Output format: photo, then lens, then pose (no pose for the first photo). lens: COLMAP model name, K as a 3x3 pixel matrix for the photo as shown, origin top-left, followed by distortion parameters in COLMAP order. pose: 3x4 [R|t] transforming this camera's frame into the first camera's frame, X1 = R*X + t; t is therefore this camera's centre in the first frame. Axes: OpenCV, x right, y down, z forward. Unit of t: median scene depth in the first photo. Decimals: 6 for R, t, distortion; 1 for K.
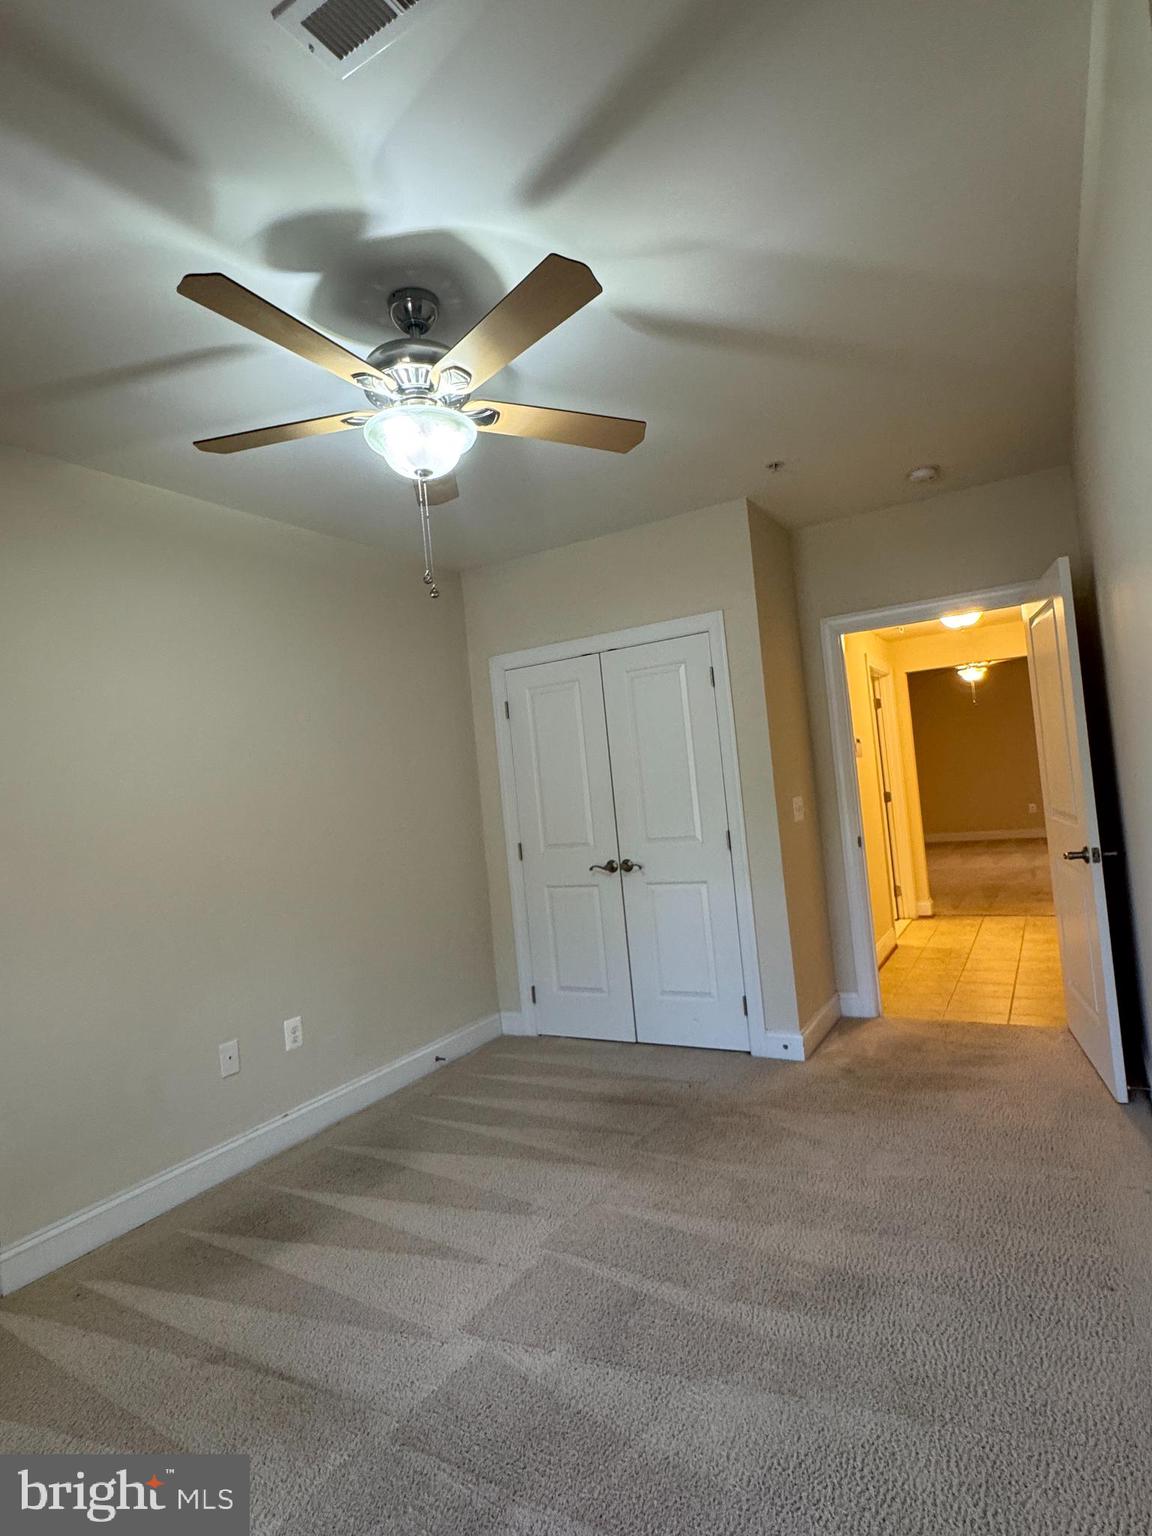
lens RADIAL K [[824.3, 0, 578.5], [0, 824.3, 767.1], [0, 0, 1]] dist [-0.000440, -0.000814]
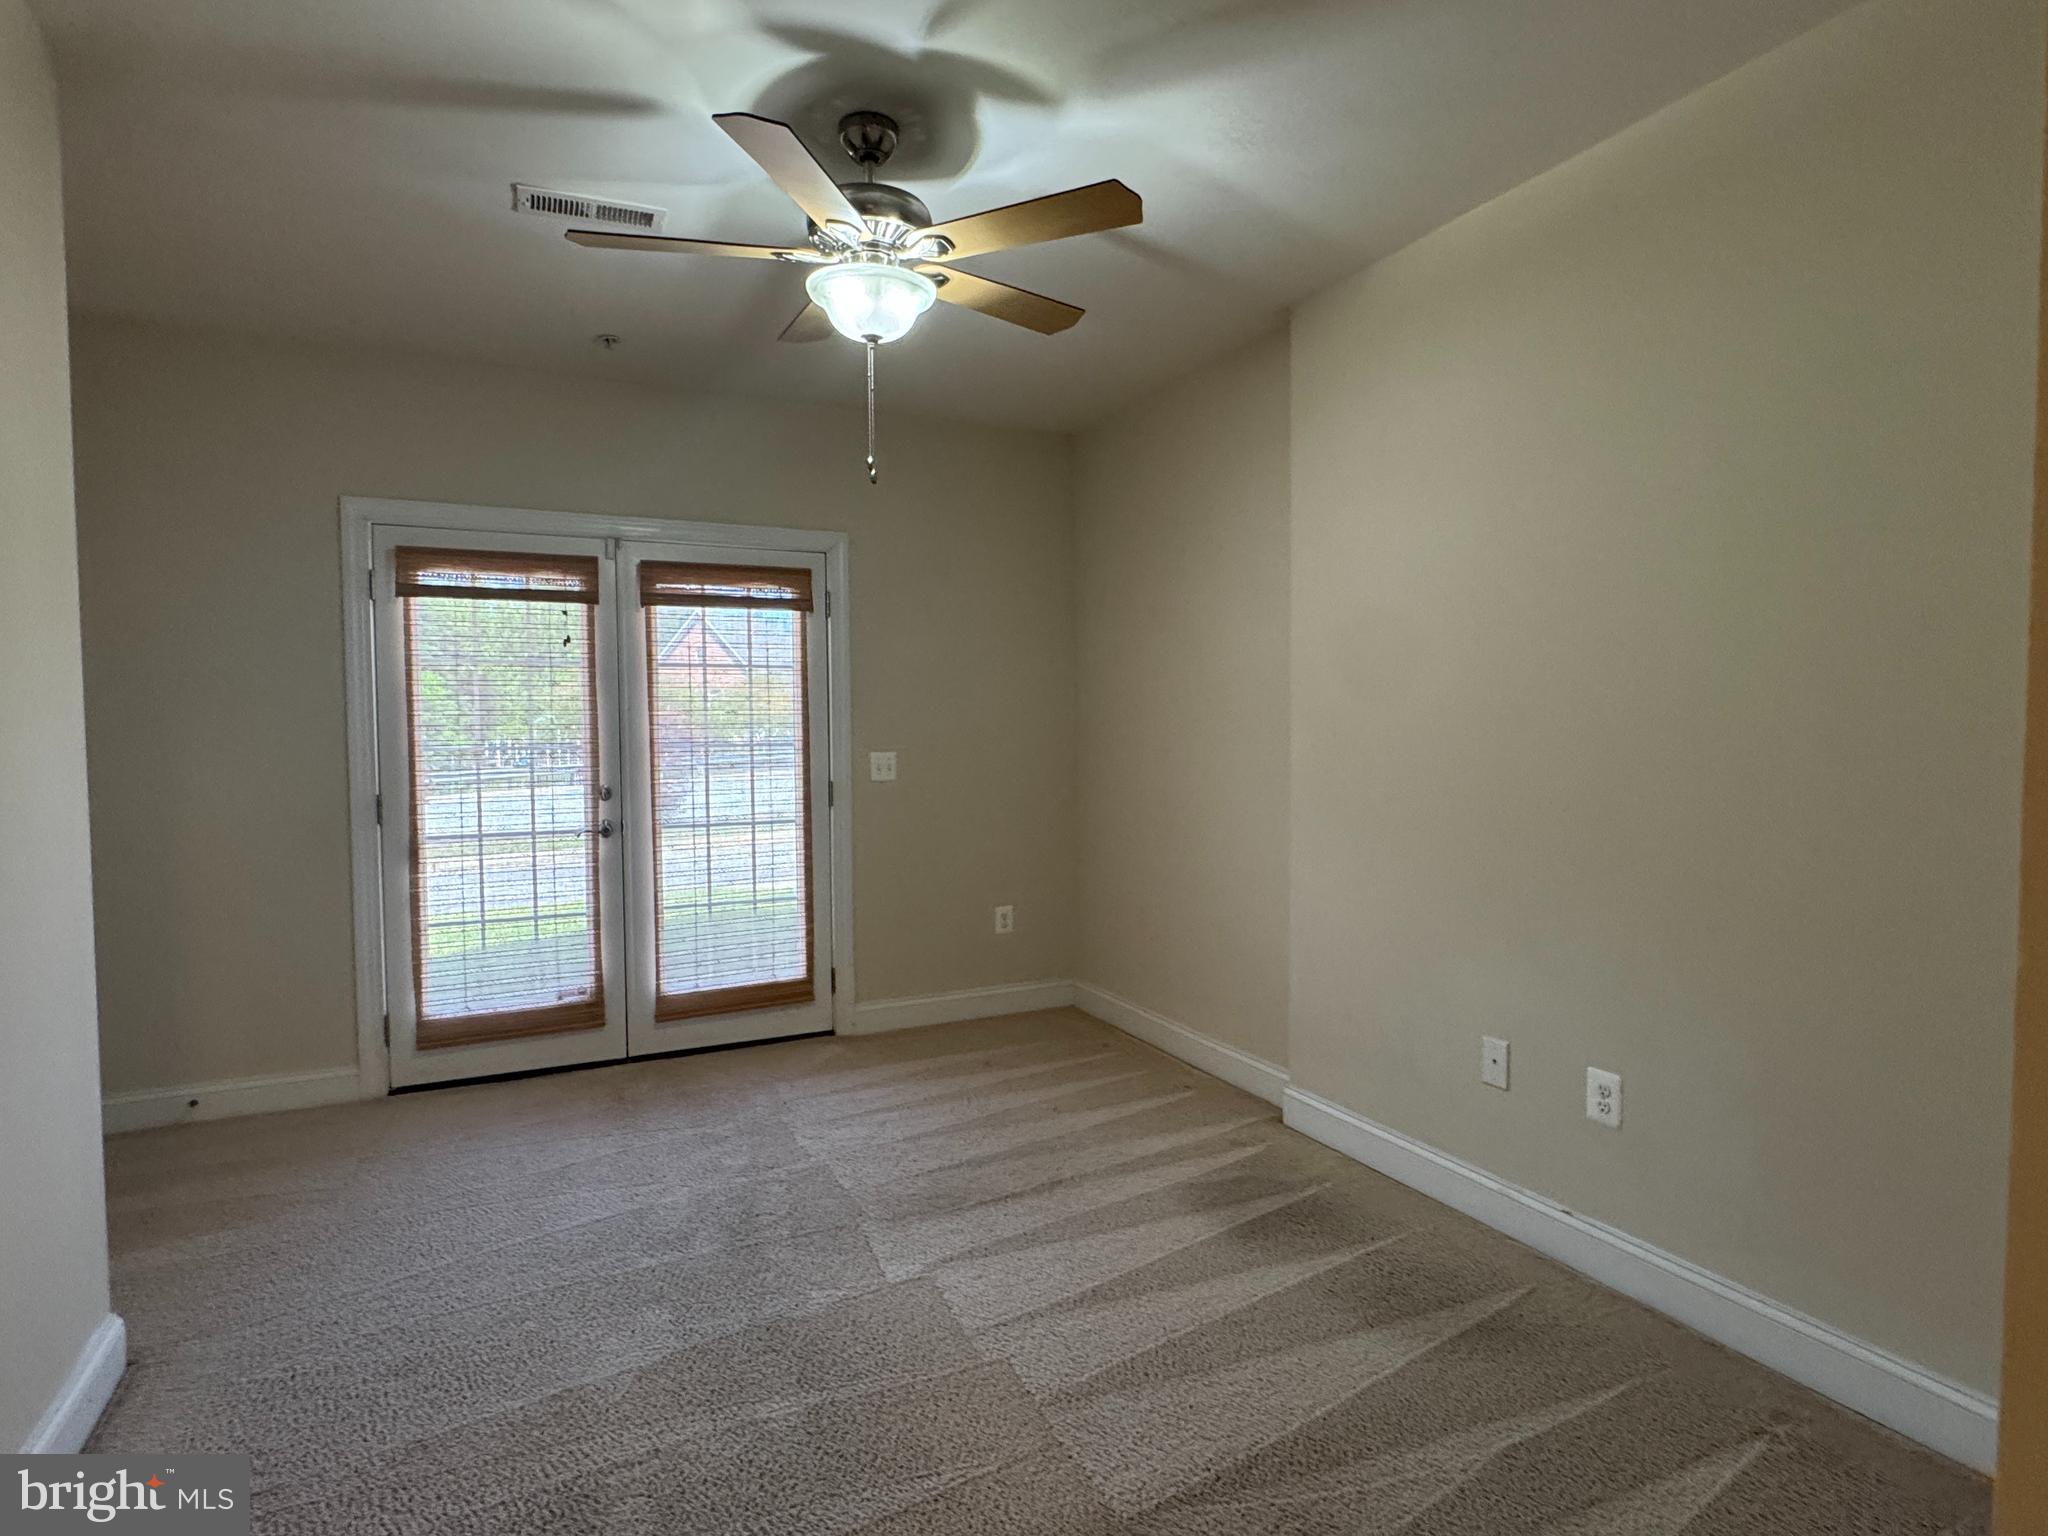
lens RADIAL K [[1099.1, 0, 1025.5], [0, 1099.1, 768.1], [0, 0, 1]] dist [-0.000440, -0.000814]
pose [[-0.550724, 0.130881, -0.824362, 0.612359], [0.080087, 0.991359, 0.103891, -0.009559], [0.830836, -0.008806, -0.556447, 1.461135]]
